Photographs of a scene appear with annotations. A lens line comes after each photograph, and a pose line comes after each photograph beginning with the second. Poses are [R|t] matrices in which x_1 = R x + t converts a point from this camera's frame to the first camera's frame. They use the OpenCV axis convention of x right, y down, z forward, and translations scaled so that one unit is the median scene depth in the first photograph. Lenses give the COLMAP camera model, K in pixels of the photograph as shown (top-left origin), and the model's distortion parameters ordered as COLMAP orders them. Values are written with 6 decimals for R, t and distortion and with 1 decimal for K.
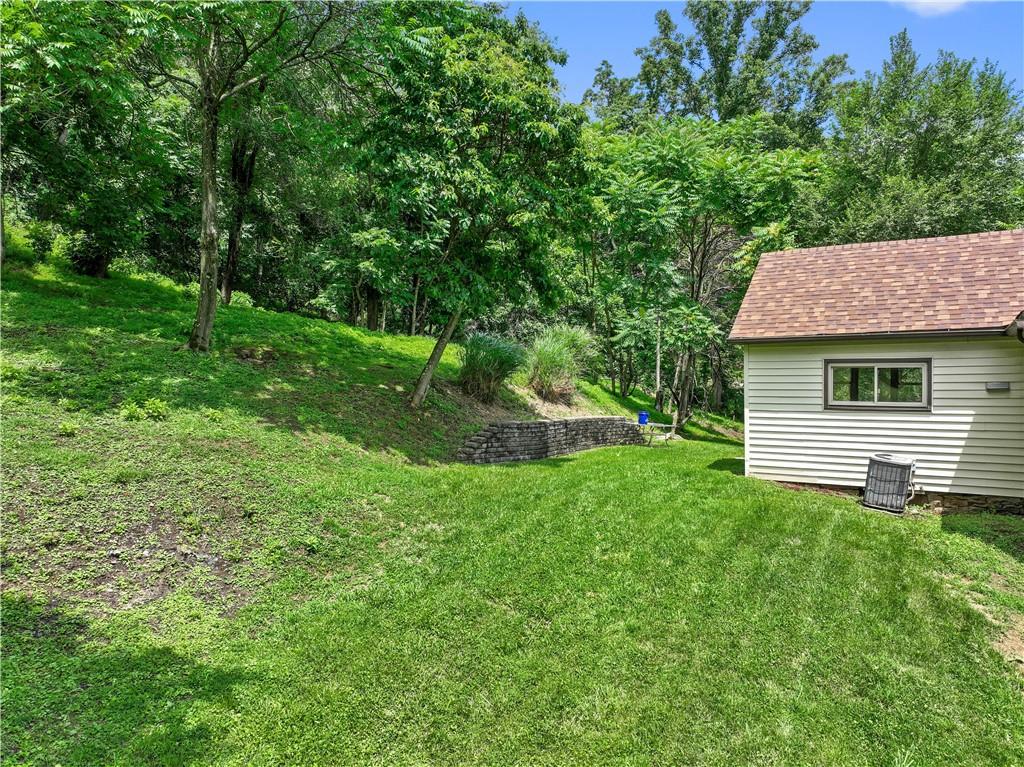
lens RADIAL K [[723.9, 0, 511.3], [0, 723.9, 386.8], [0, 0, 1]] dist [-0.000333, 0.008484]
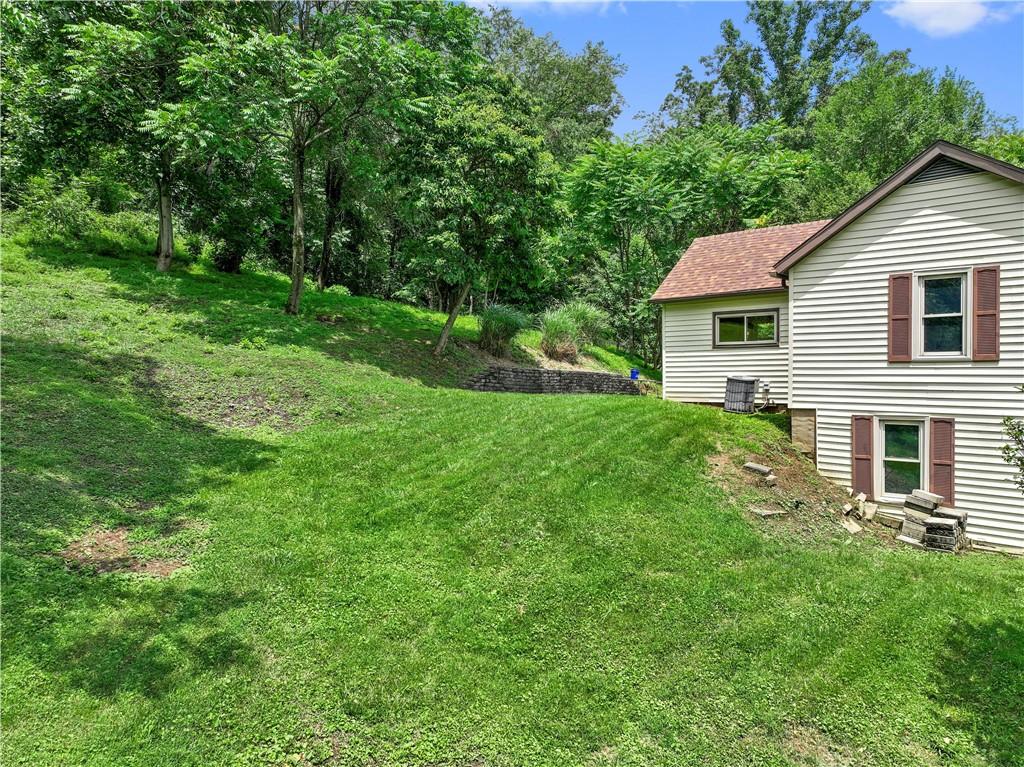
lens RADIAL K [[723.9, 0, 511.3], [0, 723.9, 386.8], [0, 0, 1]] dist [-0.000333, 0.008484]
pose [[0.987238, 0.002841, -0.159227, 0.234140], [-0.003381, 0.999989, -0.003125, 0.094869], [0.159216, 0.003624, 0.987237, -0.369025]]
